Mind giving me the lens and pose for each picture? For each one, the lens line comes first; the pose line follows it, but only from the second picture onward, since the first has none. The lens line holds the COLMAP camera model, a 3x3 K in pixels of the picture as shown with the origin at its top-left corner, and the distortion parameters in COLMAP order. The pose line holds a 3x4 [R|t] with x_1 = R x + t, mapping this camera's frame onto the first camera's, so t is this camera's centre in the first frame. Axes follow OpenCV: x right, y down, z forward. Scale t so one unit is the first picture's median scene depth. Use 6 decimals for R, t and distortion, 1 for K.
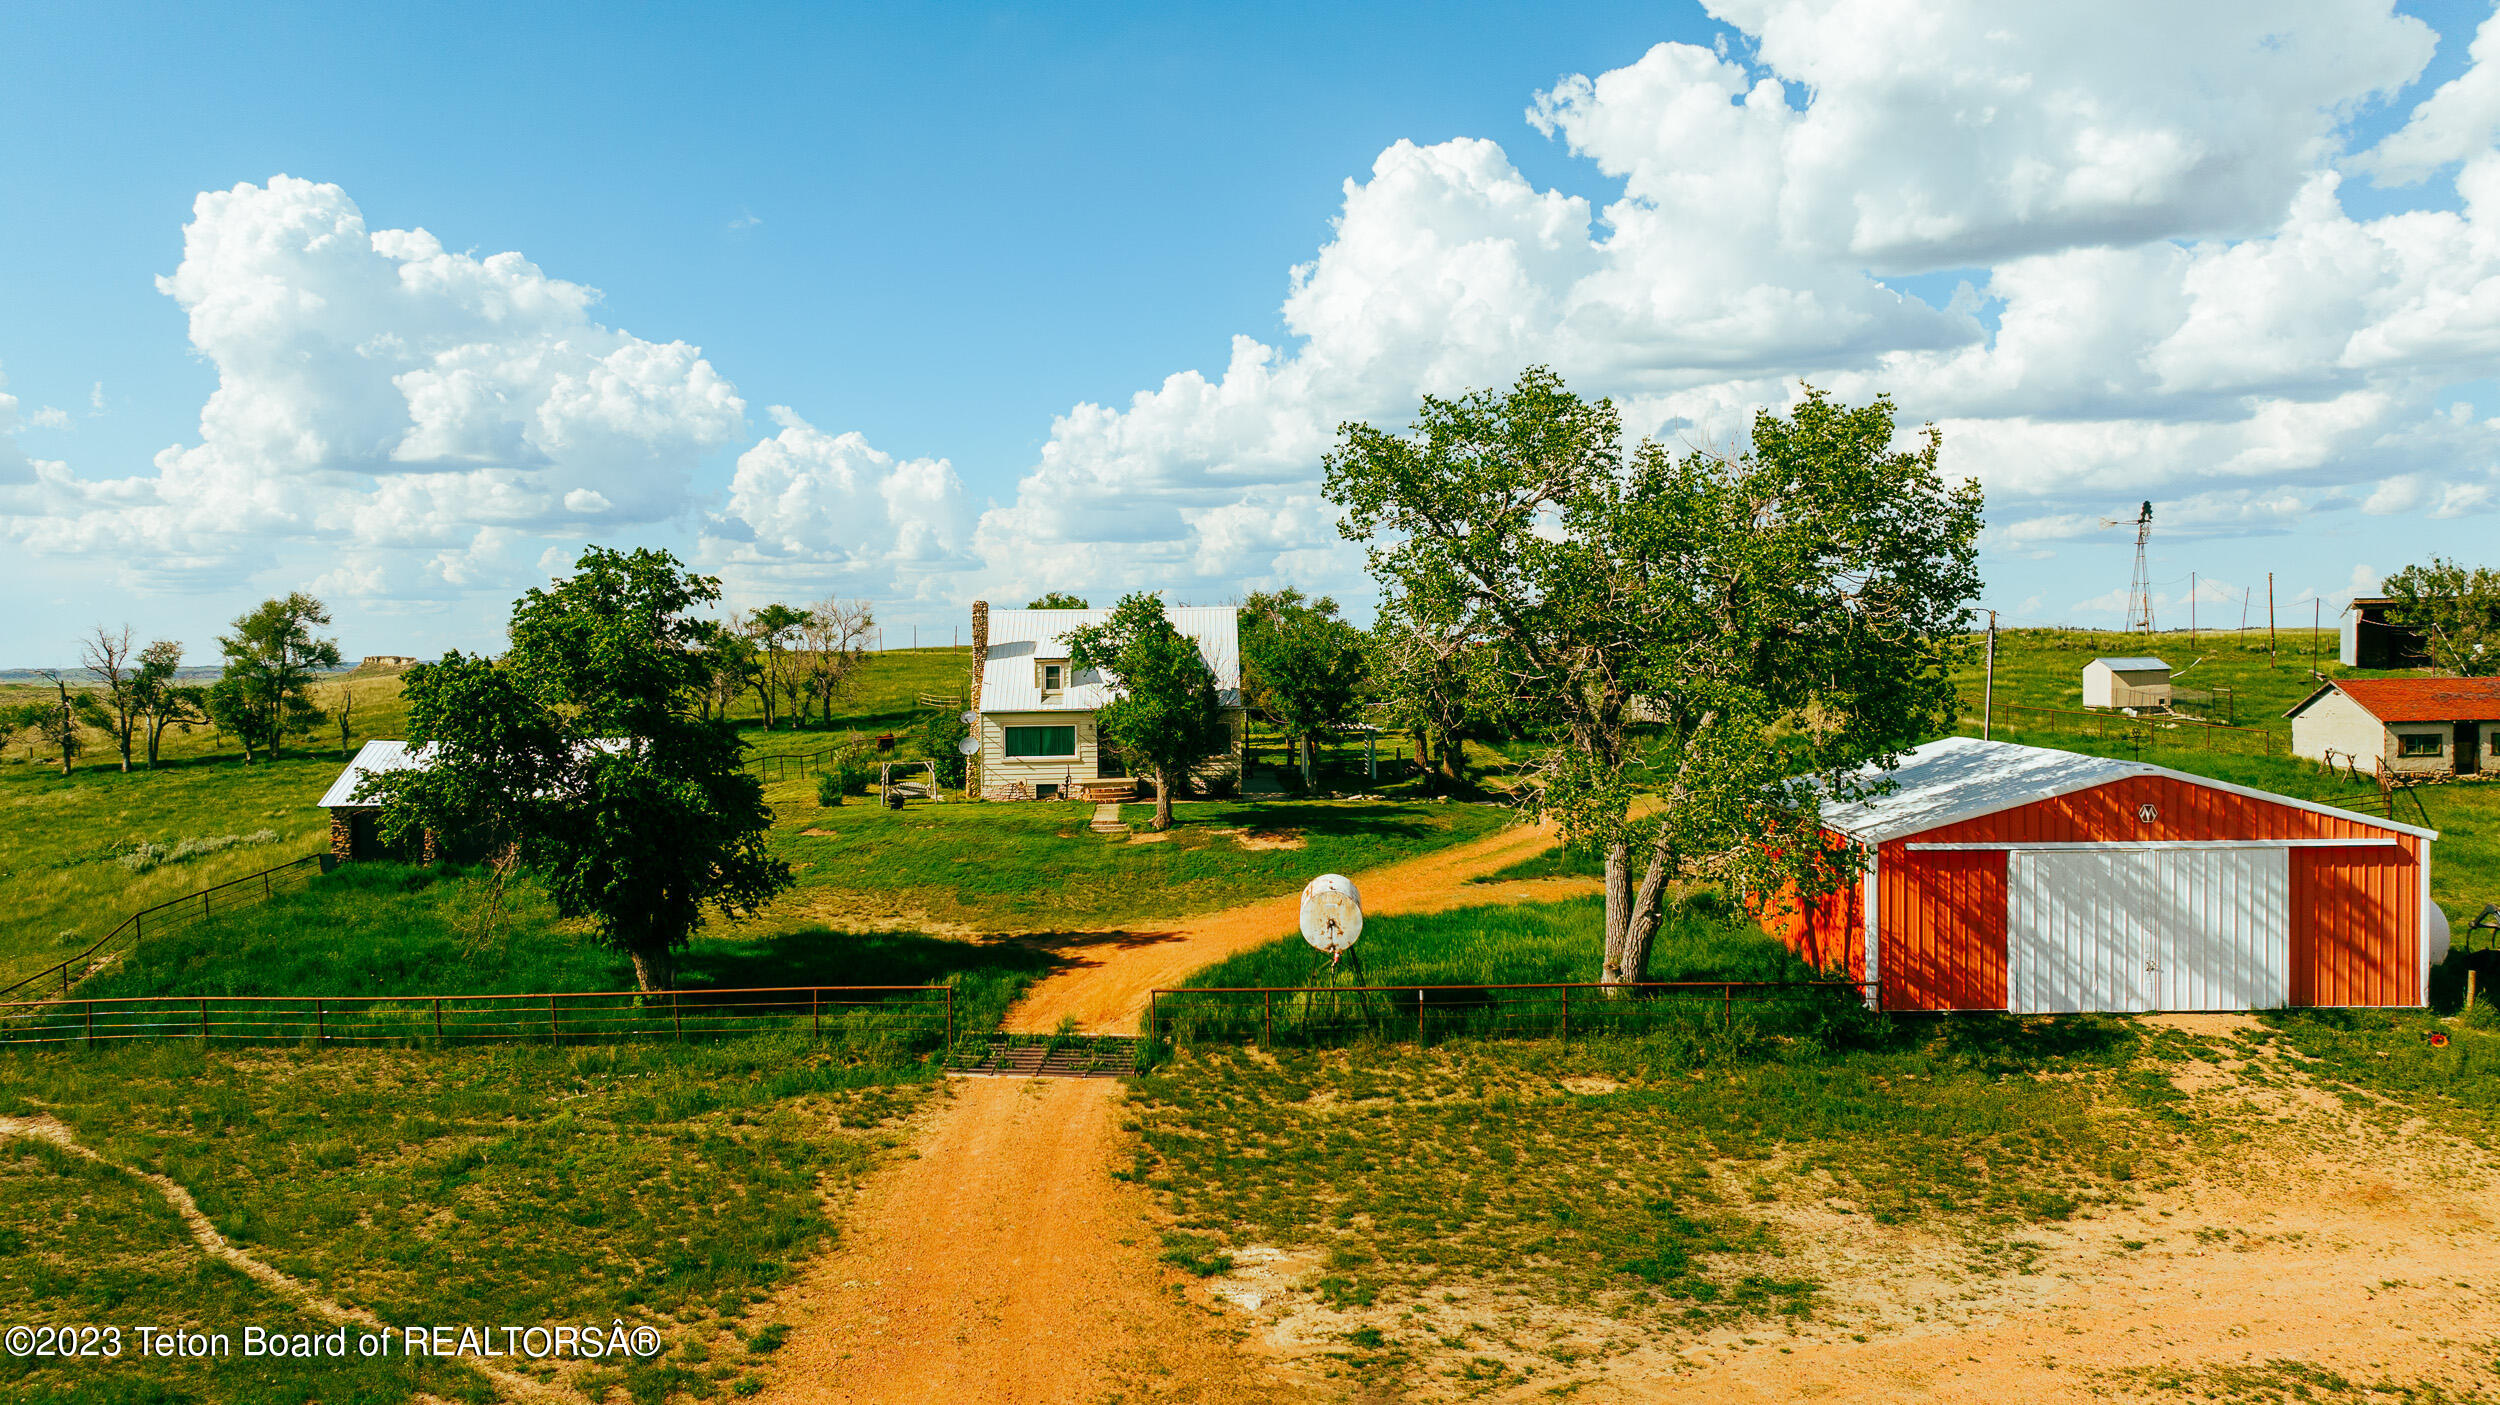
lens RADIAL K [[1734.0, 0, 1238.9], [0, 1734.0, 690.7], [0, 0, 1]] dist [-0.036667, 0.035448]
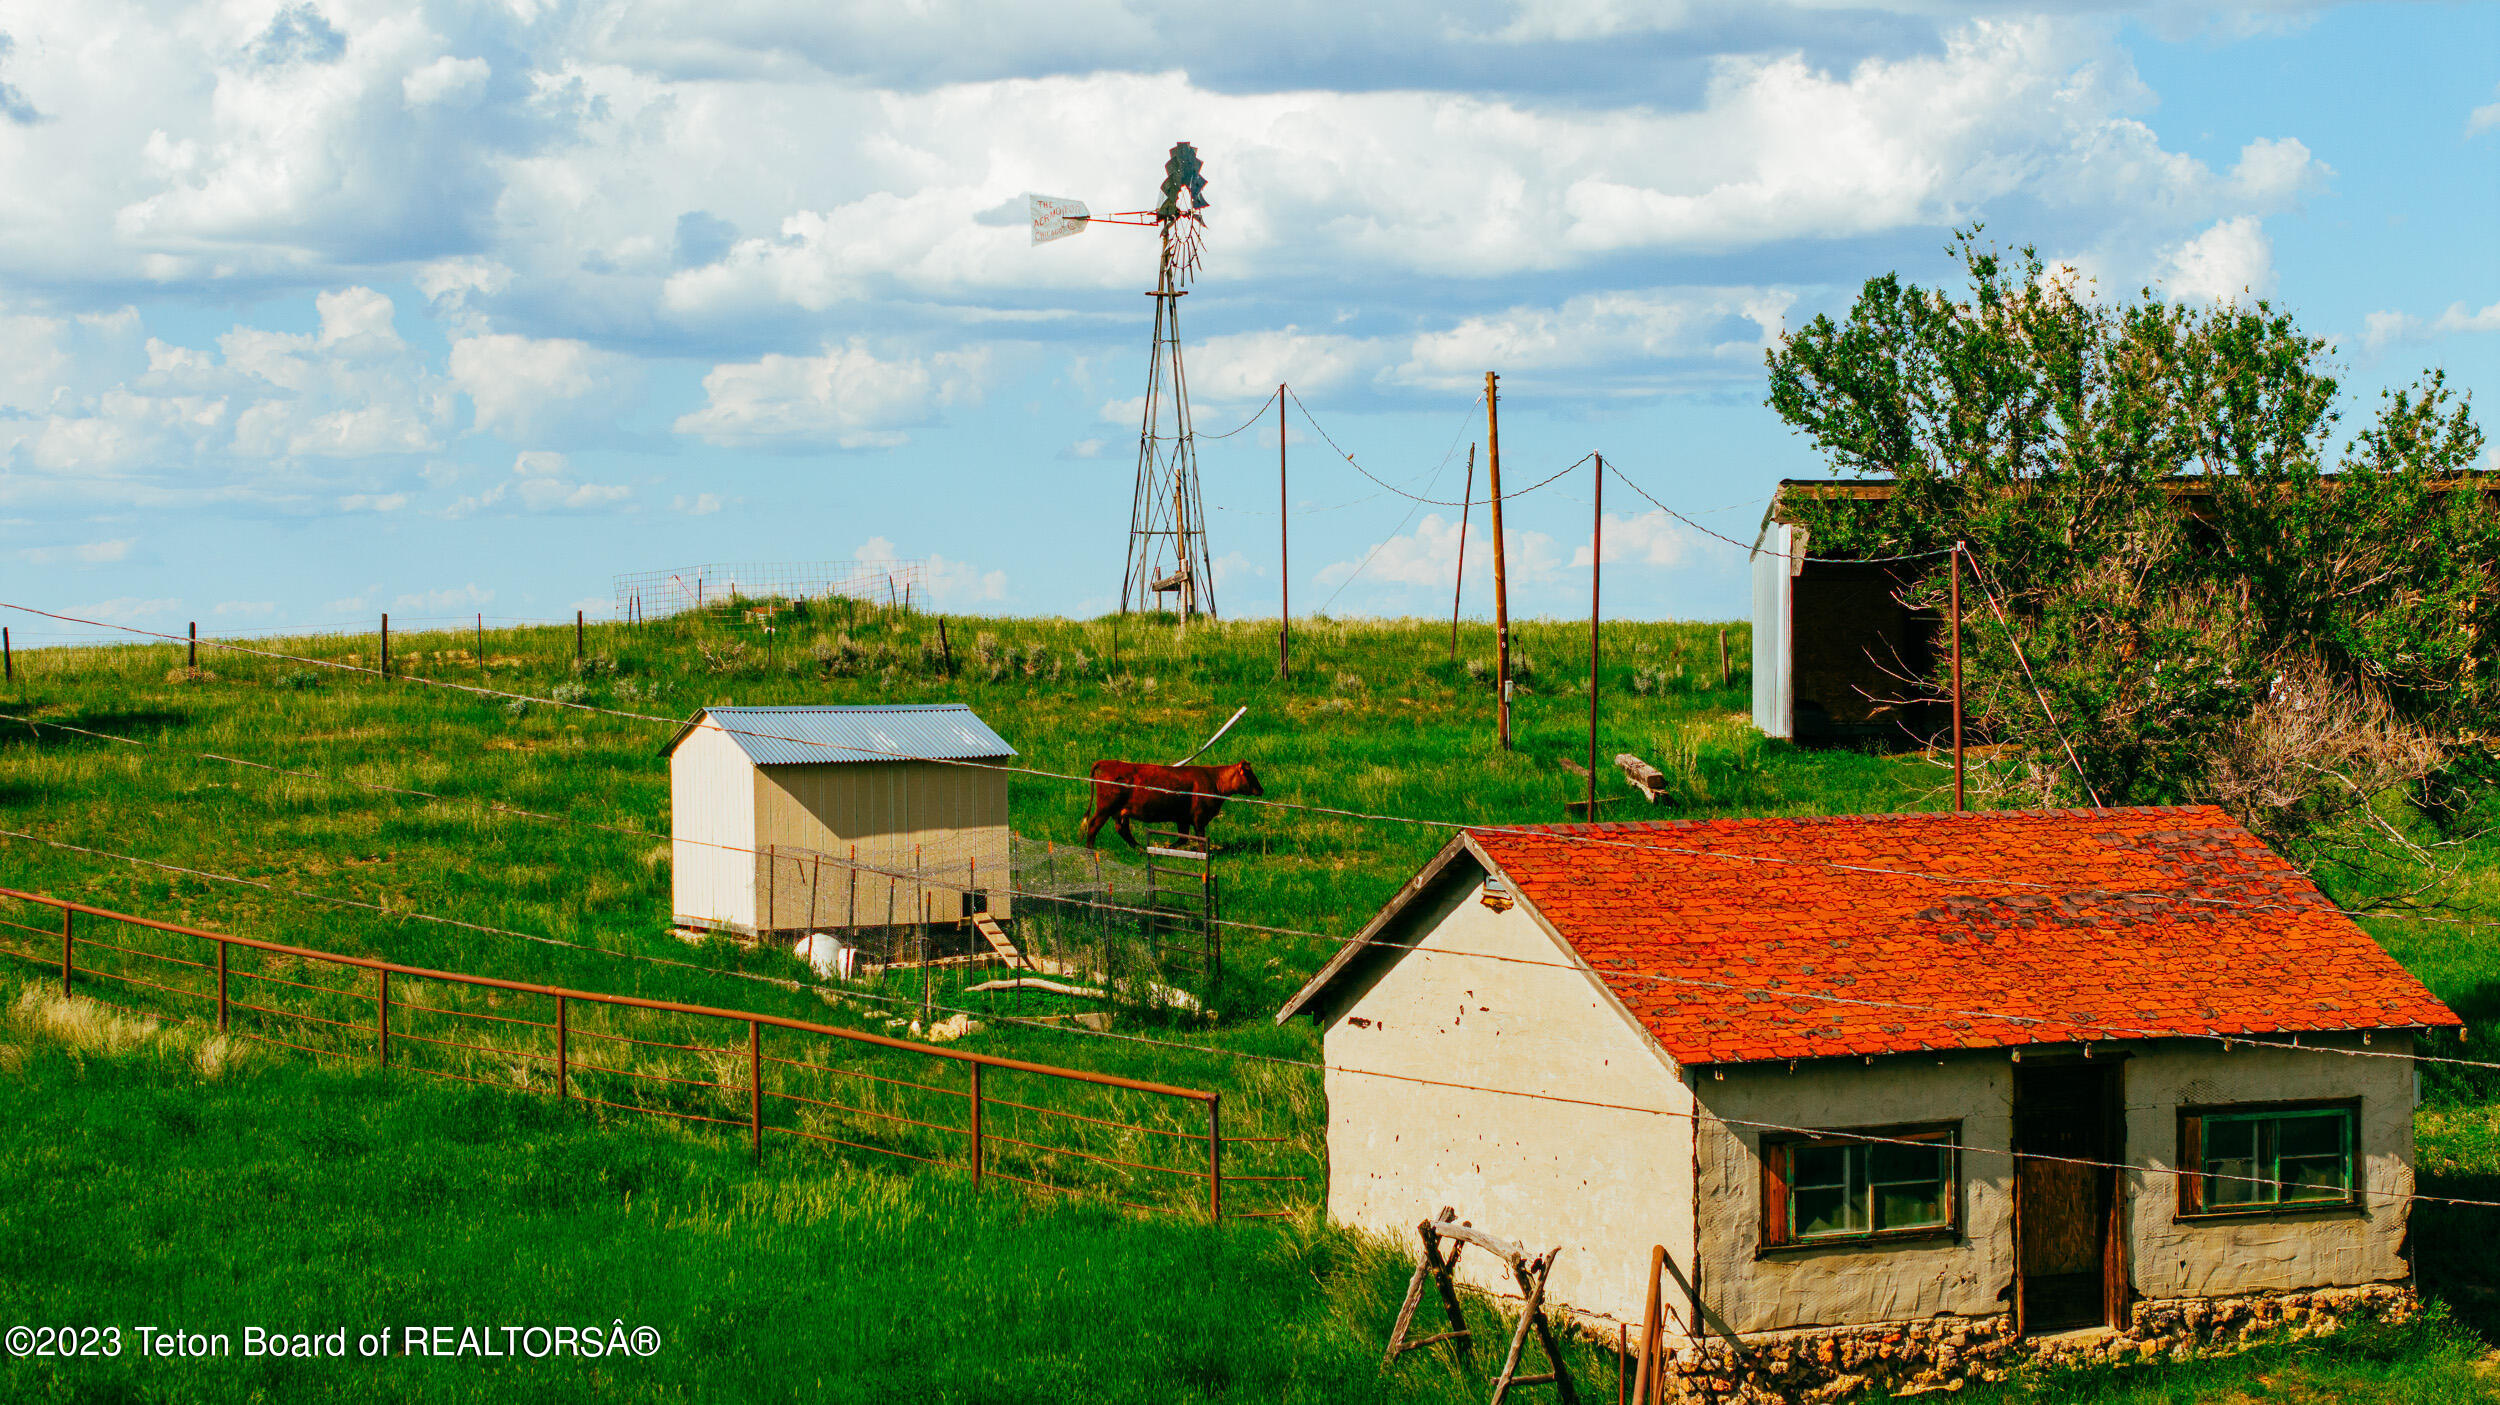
lens RADIAL K [[4957.5, 0, 1256.5], [0, 4957.5, 698.1], [0, 0, 1]] dist [-0.086914, 0.000000]
pose [[0.906926, 0.004756, 0.421262, 0.403712], [0.003679, 0.999809, -0.019210, -0.010404], [-0.421273, 0.018972, 0.906736, 0.543416]]
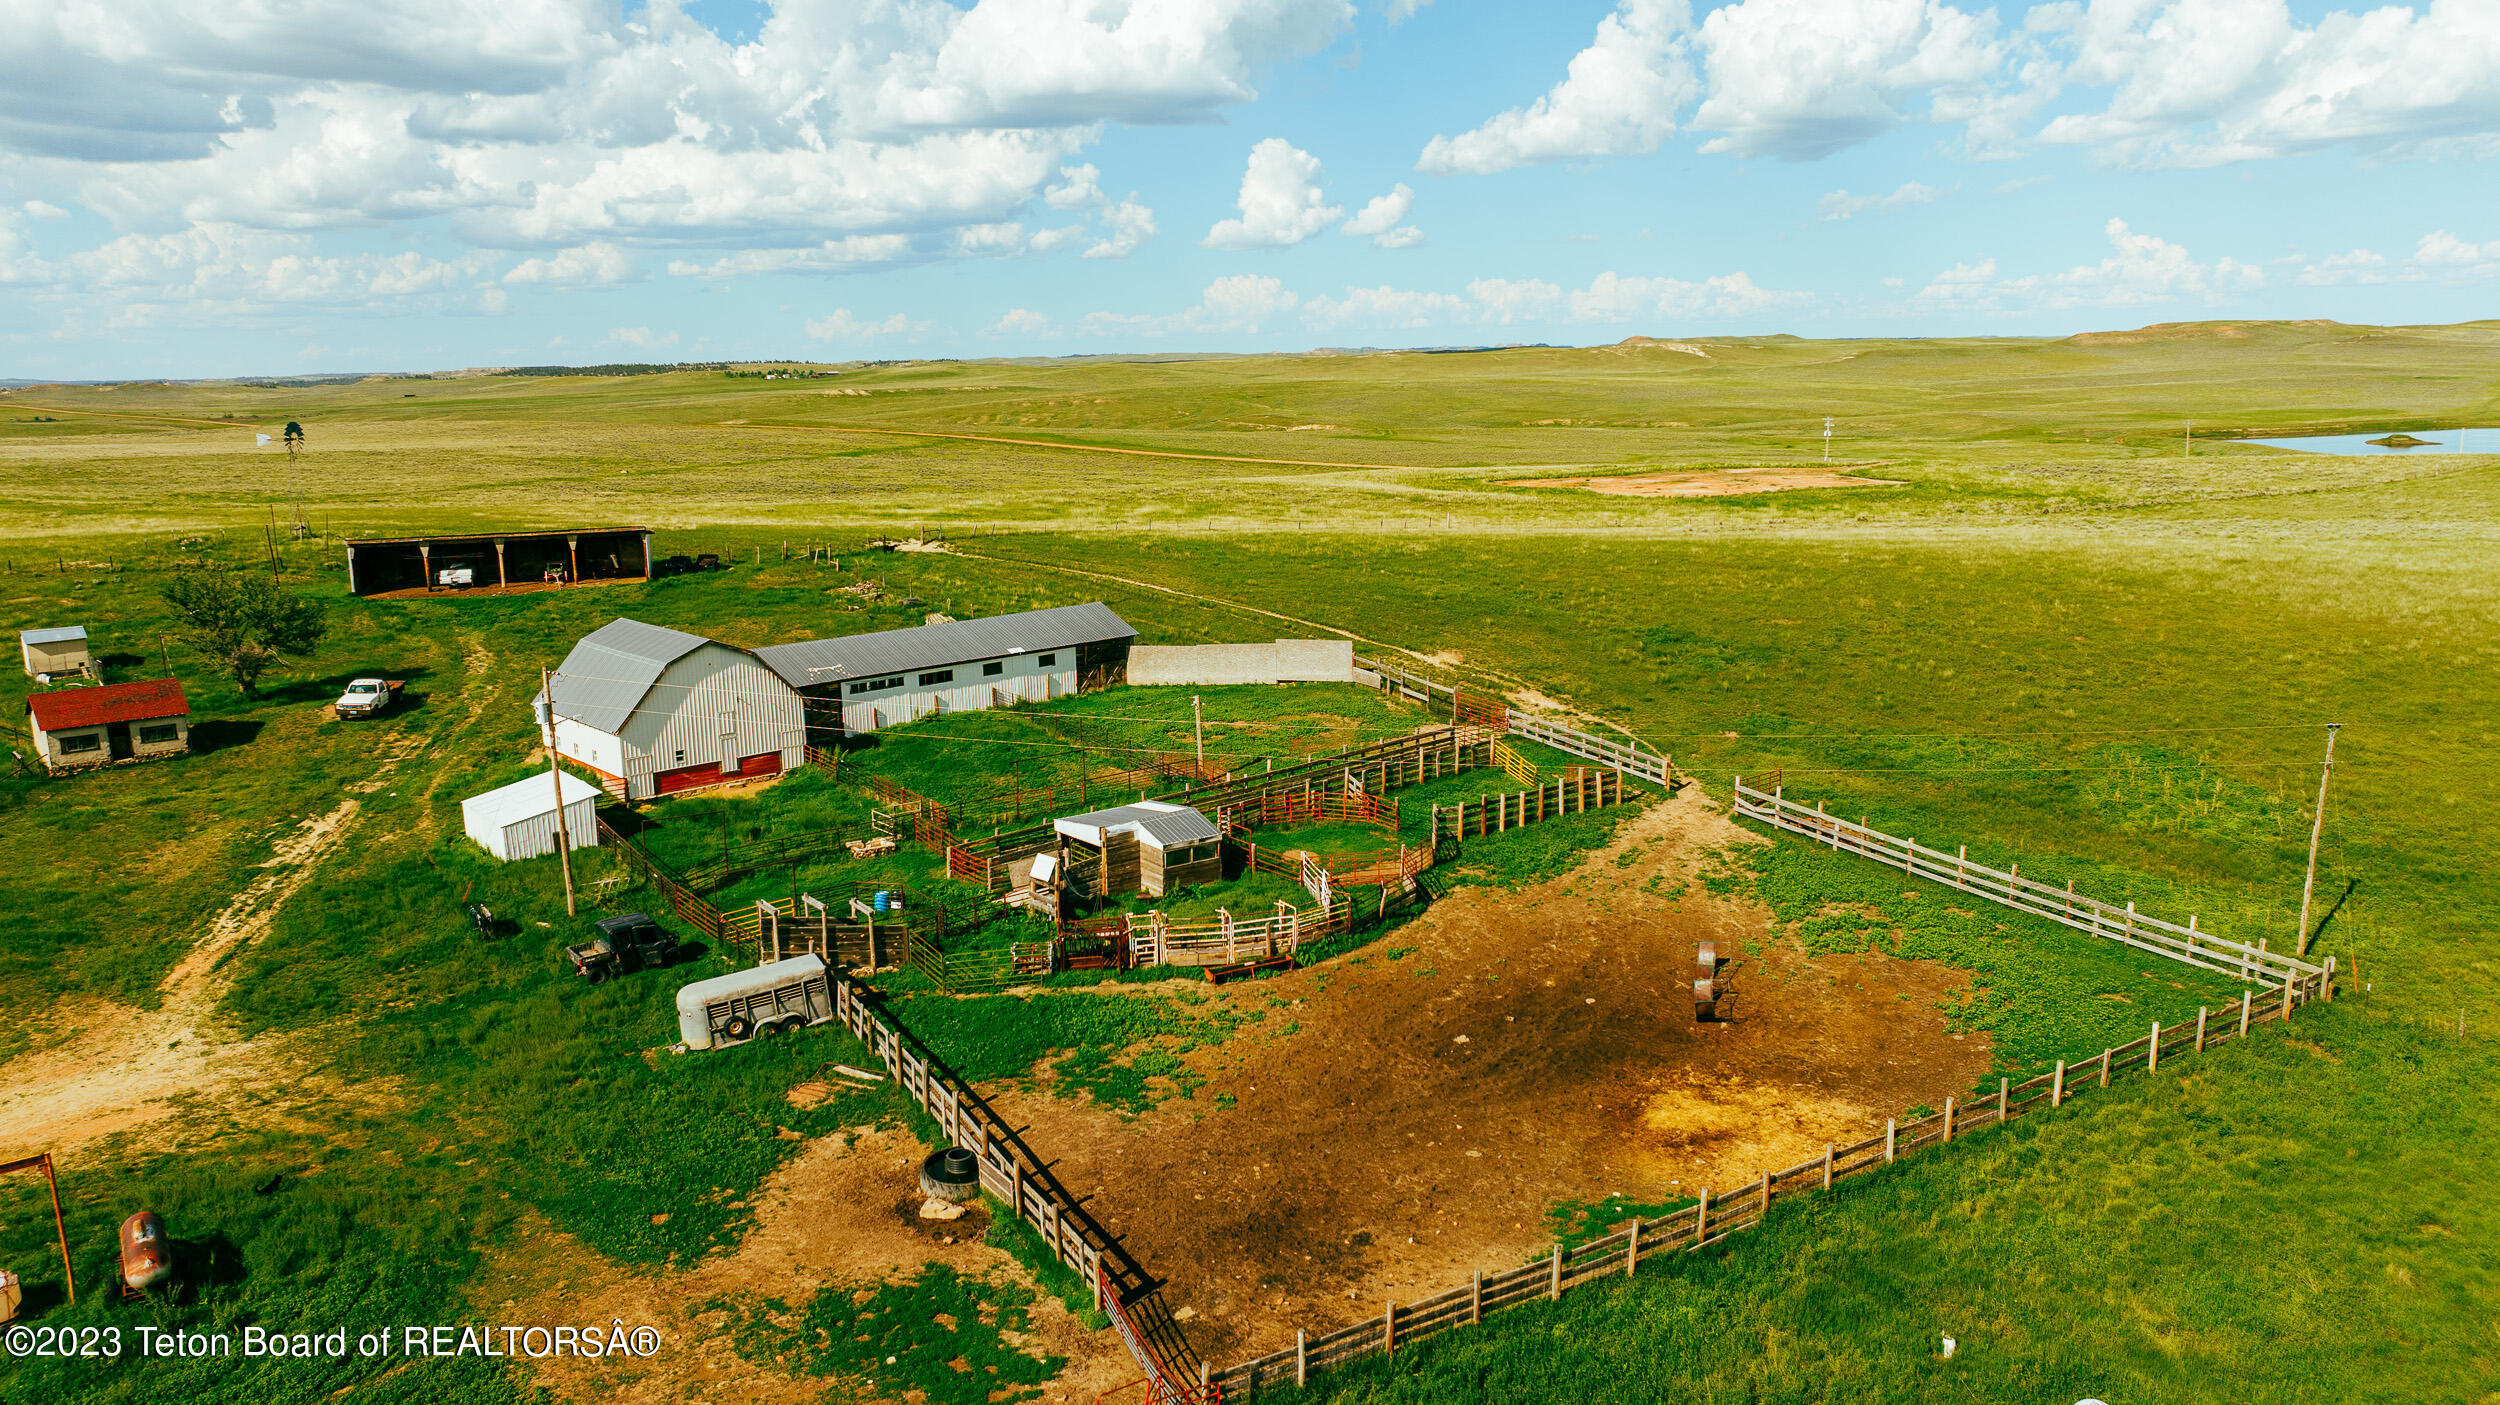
lens RADIAL K [[1734.0, 0, 1240.4], [0, 1734.0, 695.9], [0, 0, 1]] dist [-0.036667, 0.035448]
pose [[0.769809, -0.121153, 0.626671, 0.541554], [0.020989, 0.986094, 0.164857, -0.211269], [-0.637929, -0.113755, 0.761647, -0.628223]]
